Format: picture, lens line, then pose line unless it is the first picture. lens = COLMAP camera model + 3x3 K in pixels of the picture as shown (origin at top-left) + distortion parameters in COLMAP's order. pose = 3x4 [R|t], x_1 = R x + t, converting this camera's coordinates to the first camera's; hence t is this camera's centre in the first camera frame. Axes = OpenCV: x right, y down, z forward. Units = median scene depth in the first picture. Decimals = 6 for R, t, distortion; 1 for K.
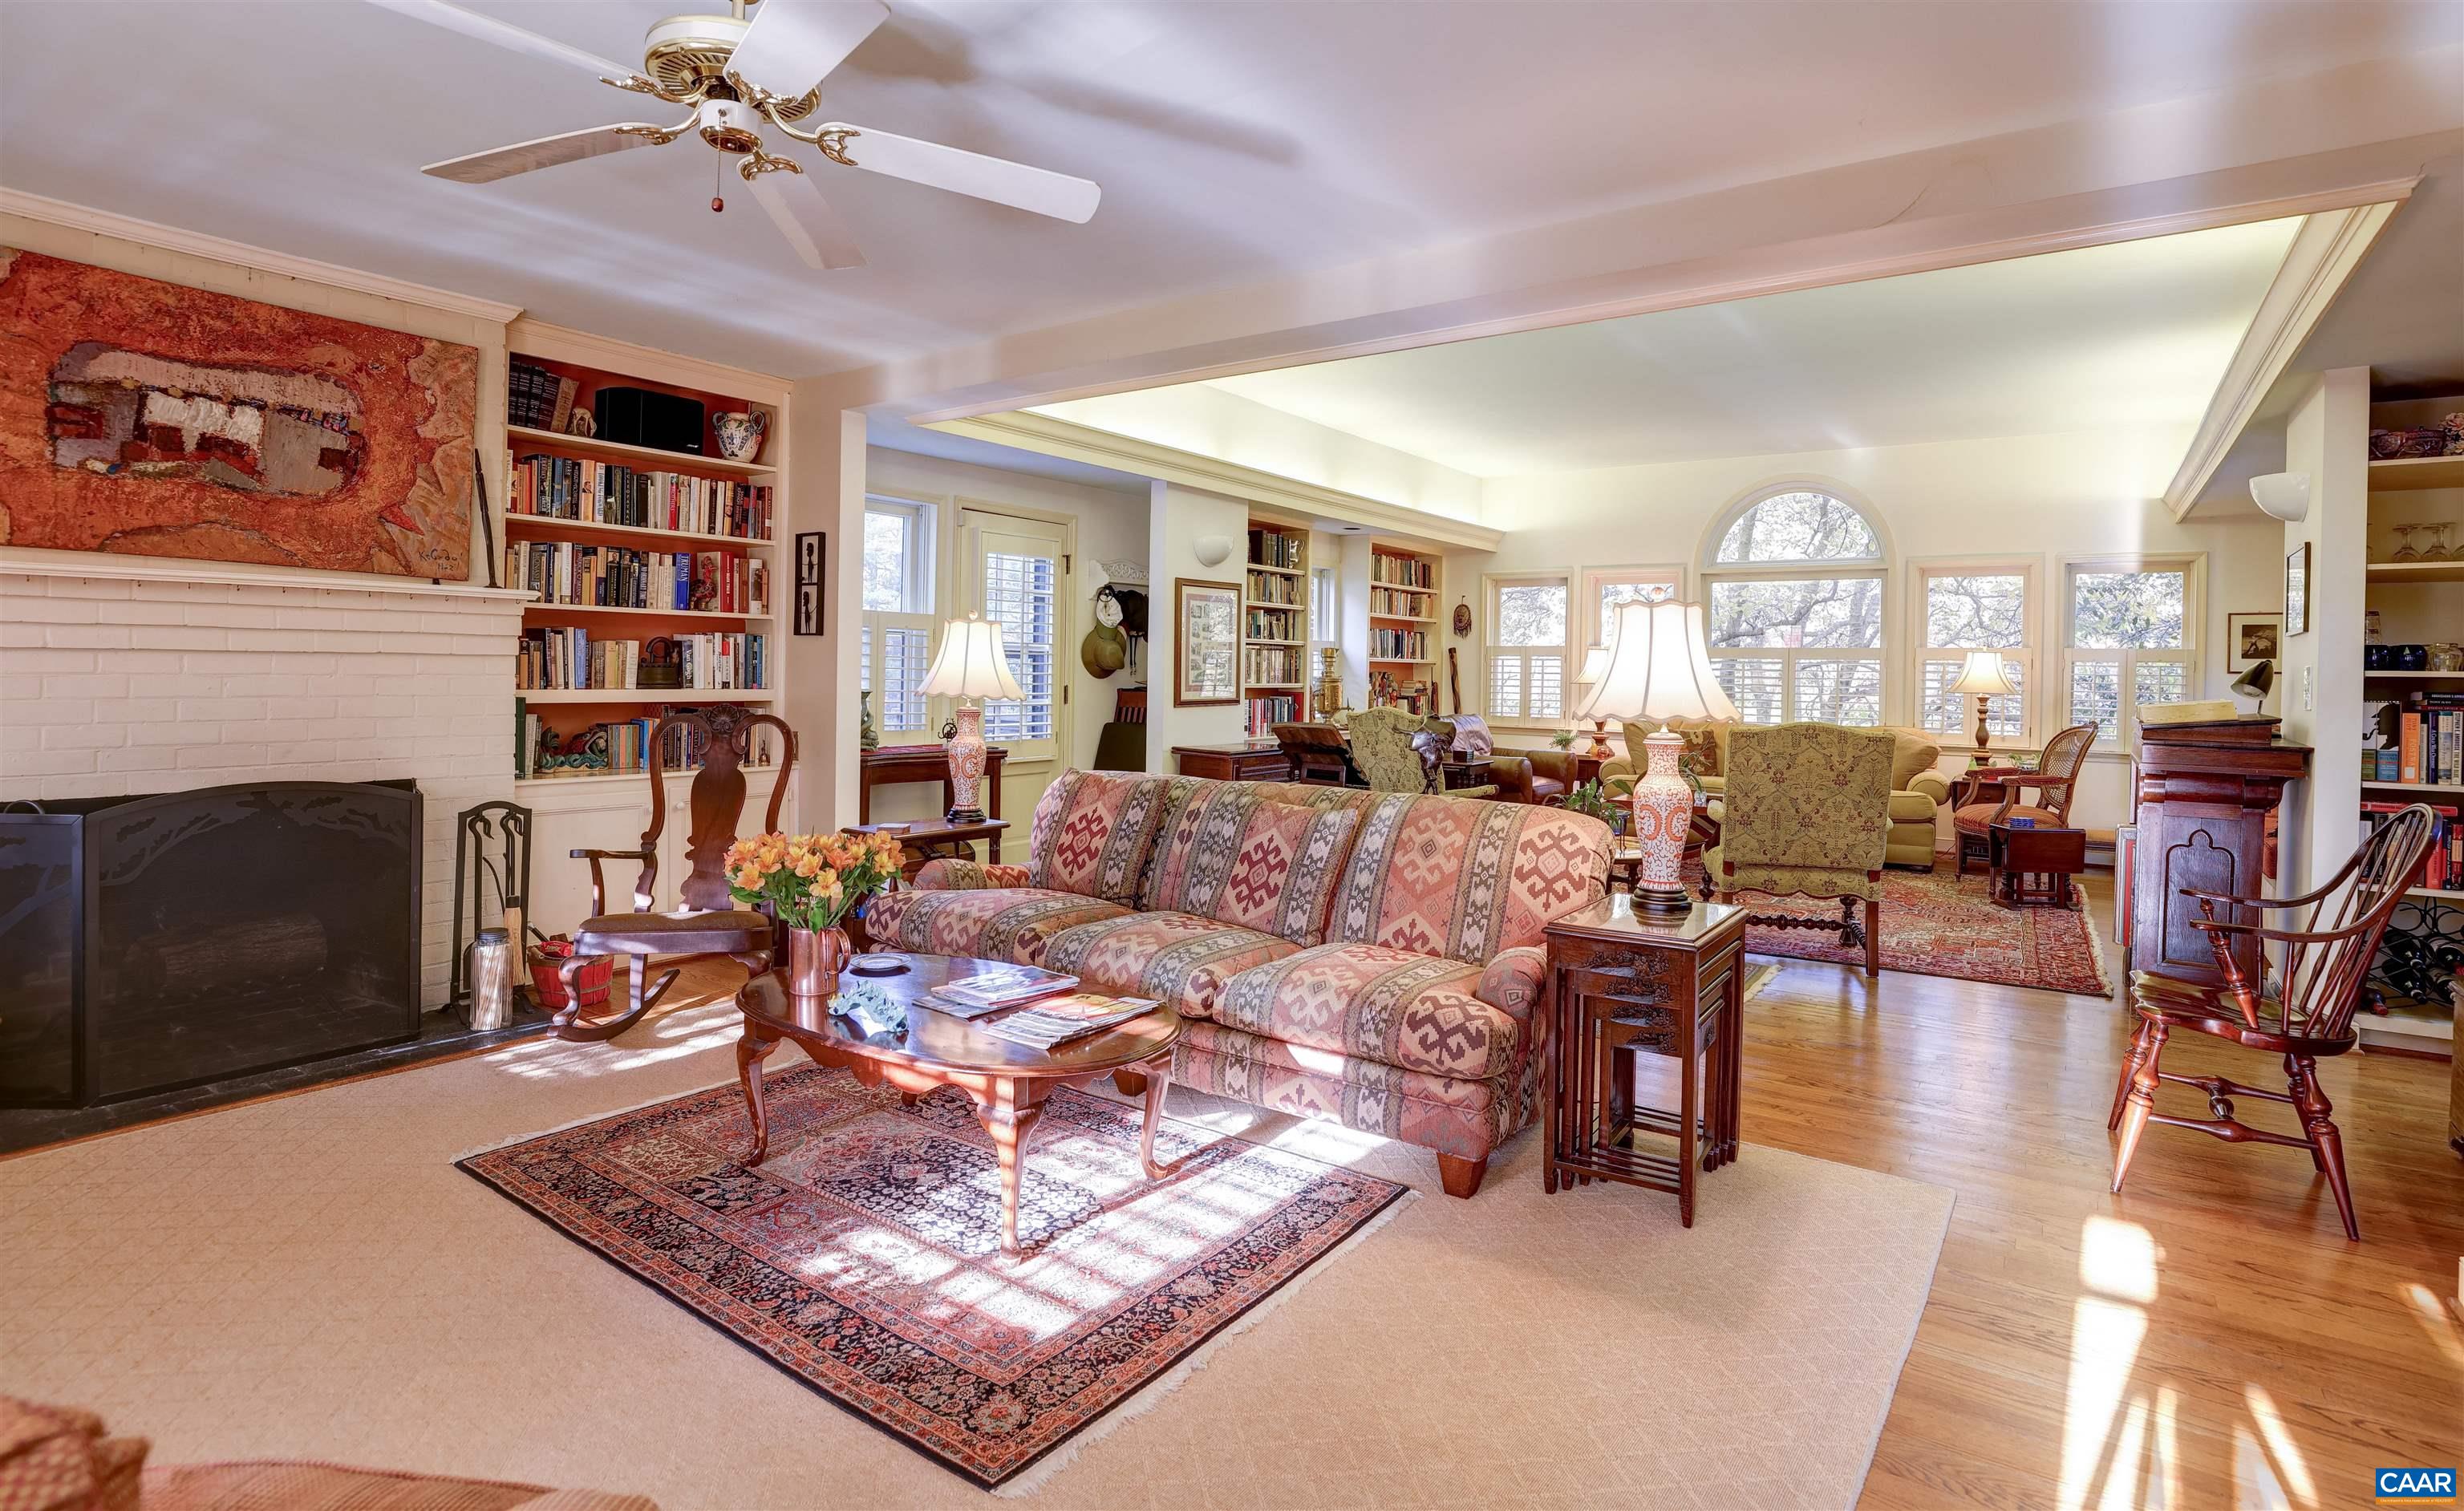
lens RADIAL K [[1240.7, 0, 1234.1], [0, 1240.7, 675.4], [0, 0, 1]] dist [-0.000308, -0.000072]
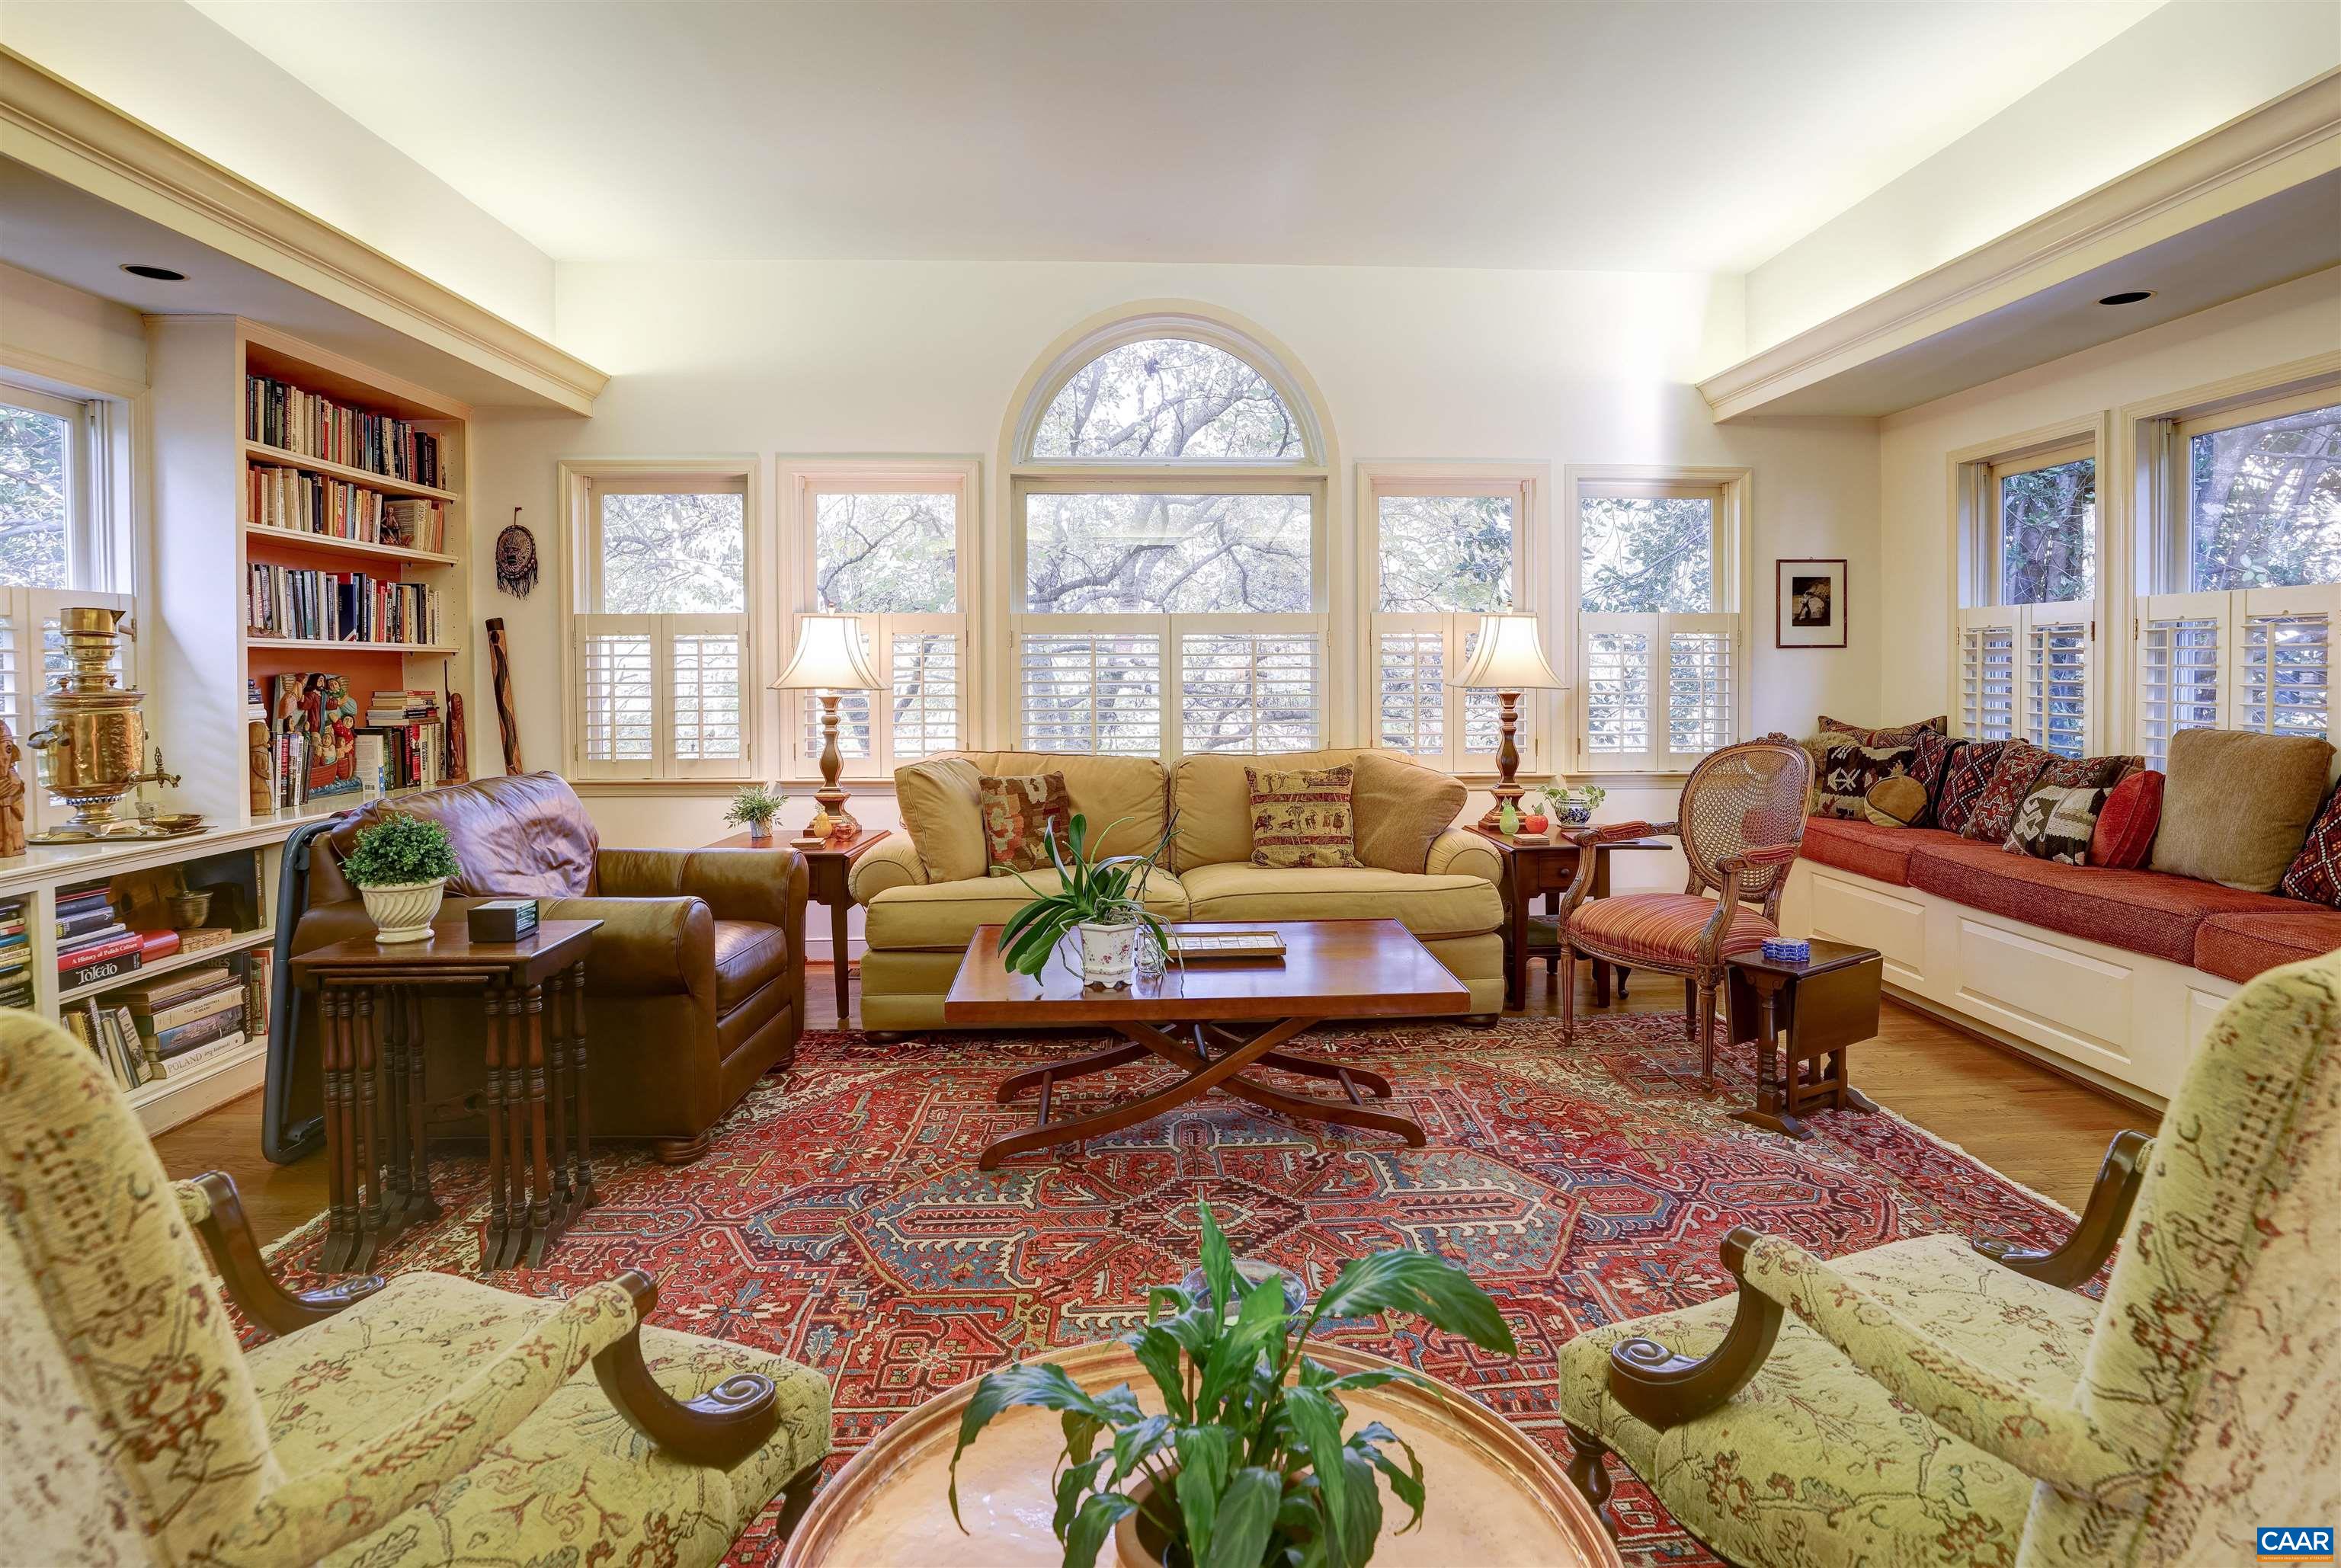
lens RADIAL K [[1174.6, 0, 1173.0], [0, 1174.6, 690.4], [0, 0, 1]] dist [-0.028609, 0.000436]
pose [[0.783450, -0.030408, 0.620710, 0.108687], [0.020261, 0.999521, 0.023393, -0.000265], [-0.621124, -0.005751, 0.783691, 0.524699]]
